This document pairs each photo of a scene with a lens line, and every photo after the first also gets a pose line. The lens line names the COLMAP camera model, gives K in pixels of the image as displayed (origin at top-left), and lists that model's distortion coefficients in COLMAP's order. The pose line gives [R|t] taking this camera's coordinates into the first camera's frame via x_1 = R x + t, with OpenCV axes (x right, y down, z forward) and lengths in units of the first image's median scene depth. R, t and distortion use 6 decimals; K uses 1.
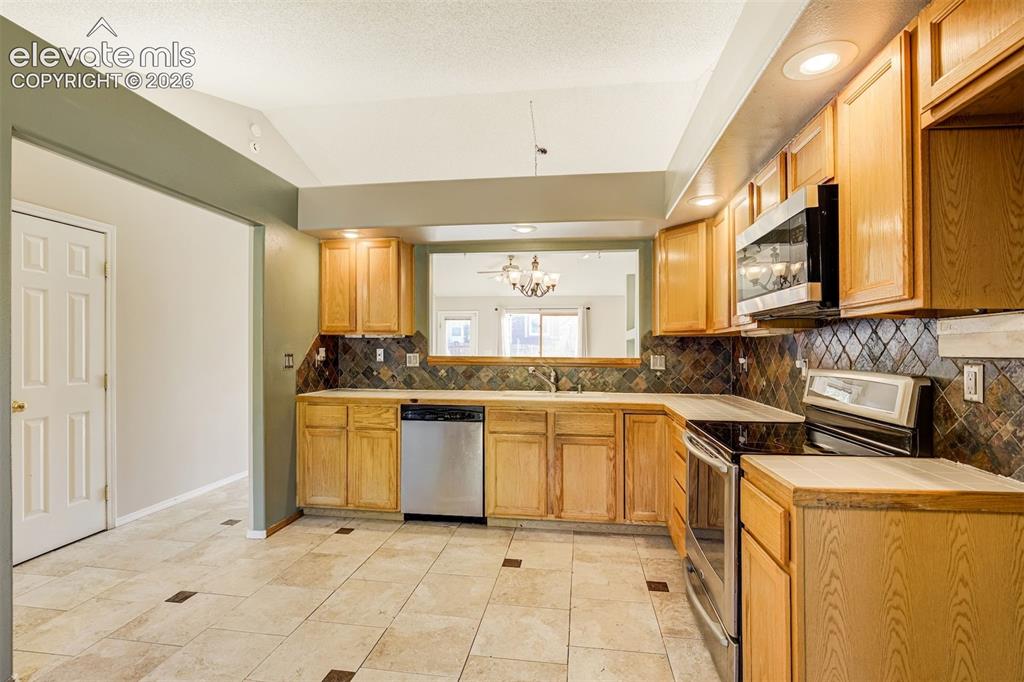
lens RADIAL K [[476.9, 0, 517.0], [0, 476.9, 352.2], [0, 0, 1]] dist [-0.013773, 0.000674]
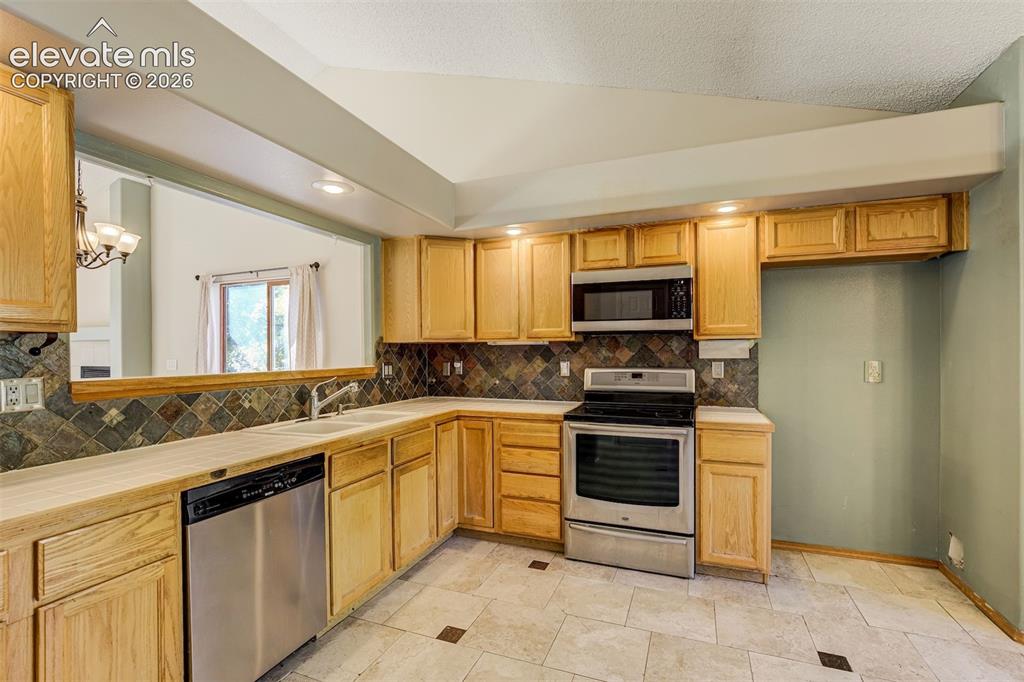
lens RADIAL K [[466.6, 0, 513.7], [0, 466.6, 352.4], [0, 0, 1]] dist [-0.022171, 0.010895]
pose [[0.226729, -0.010795, 0.973898, -0.596534], [0.013383, 0.999879, 0.007968, -0.020230], [-0.973866, 0.011227, 0.226846, 0.597166]]
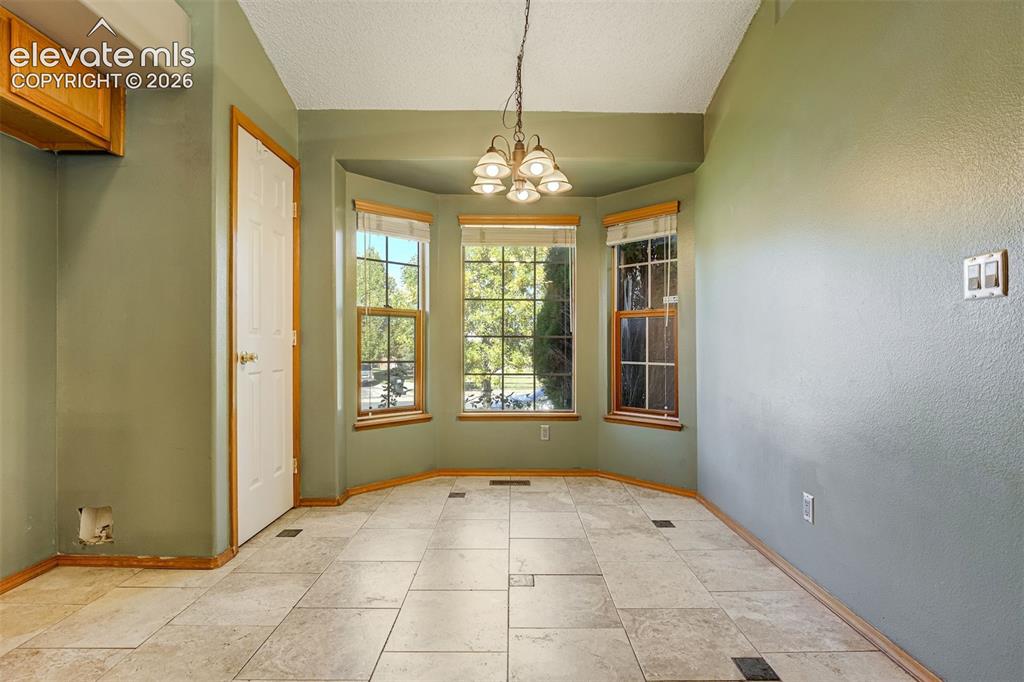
lens RADIAL K [[489.2, 0, 504.5], [0, 489.2, 341.7], [0, 0, 1]] dist [-0.001464, -0.000121]
pose [[-0.991140, -0.002521, -0.132800, -0.149984], [-0.001737, 0.999980, -0.006018, 0.081734], [0.132812, -0.005734, -0.991125, 0.773731]]
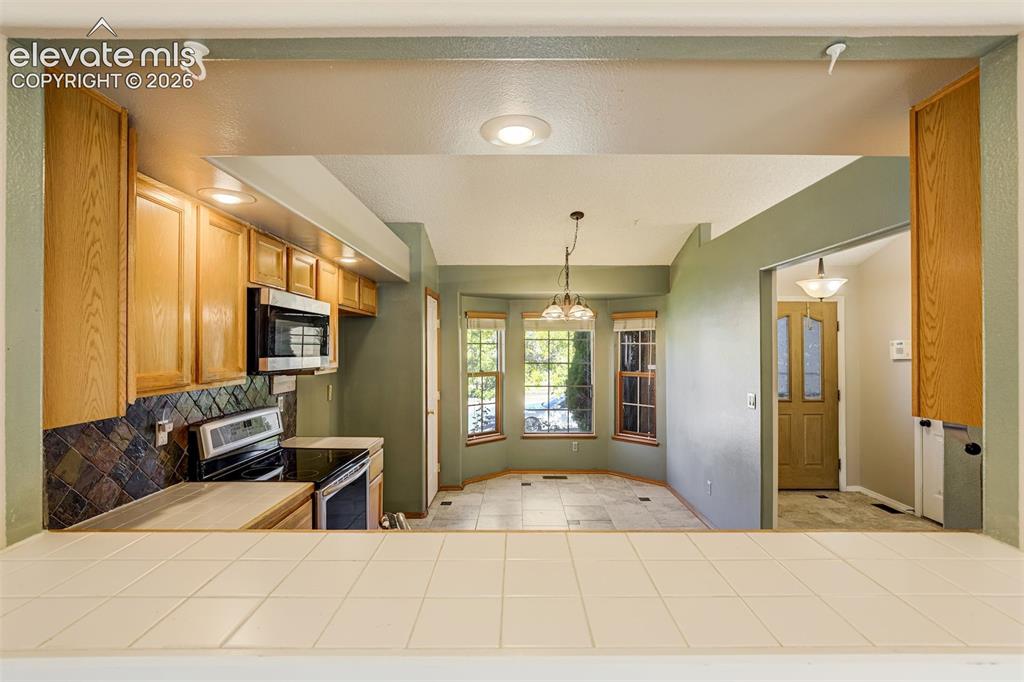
lens RADIAL K [[485.5, 0, 512.0], [0, 485.5, 341.0], [0, 0, 1]] dist [-0.000404, -0.000057]
pose [[-0.990806, -0.003780, -0.135235, 0.080528], [-0.002982, 0.999977, -0.006099, -0.092053], [0.135254, -0.005640, -0.990795, 1.411583]]
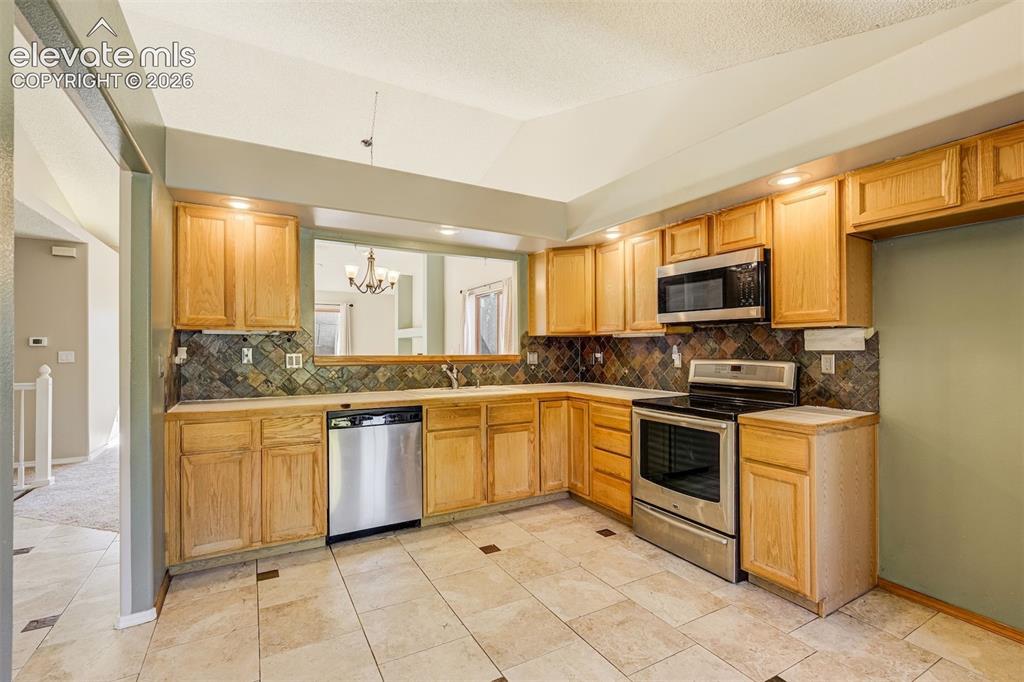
lens RADIAL K [[465.5, 0, 515.1], [0, 465.5, 345.8], [0, 0, 1]] dist [-0.018395, 0.011242]
pose [[0.788836, -0.002469, 0.614599, -0.494776], [0.007841, 0.999951, -0.006046, -0.002830], [-0.614553, 0.009588, 0.788817, 0.119874]]
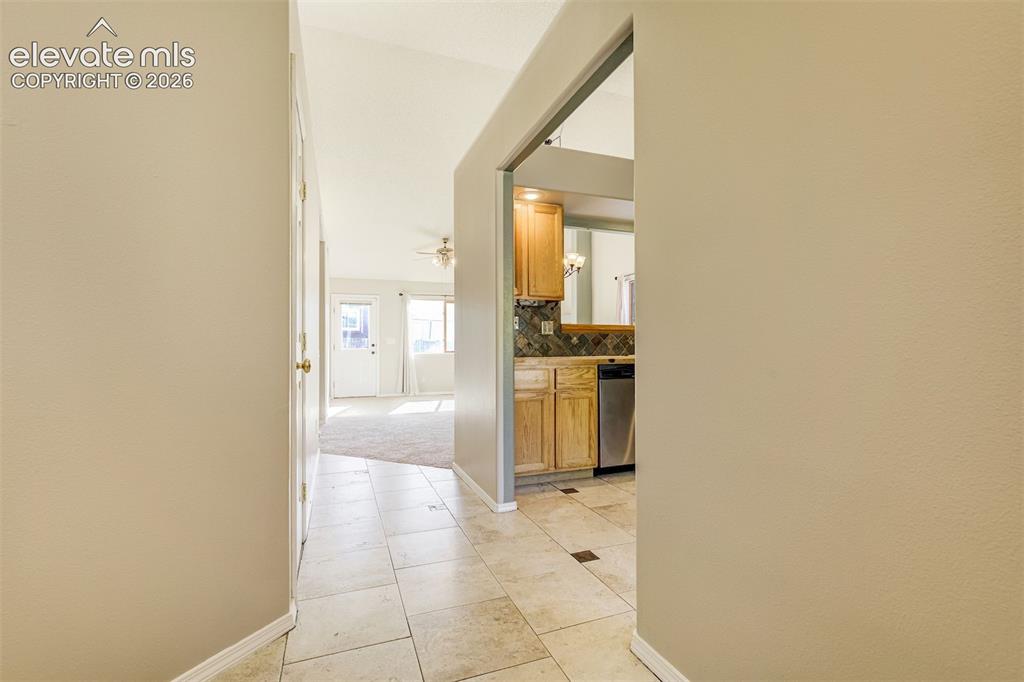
lens RADIAL K [[476.9, 0, 517.0], [0, 476.9, 352.2], [0, 0, 1]] dist [-0.013773, 0.000674]
pose [[0.870209, -0.012587, 0.492523, -0.919286], [0.013016, 0.999912, 0.002556, 0.076818], [-0.492512, 0.004186, 0.870296, 0.172100]]
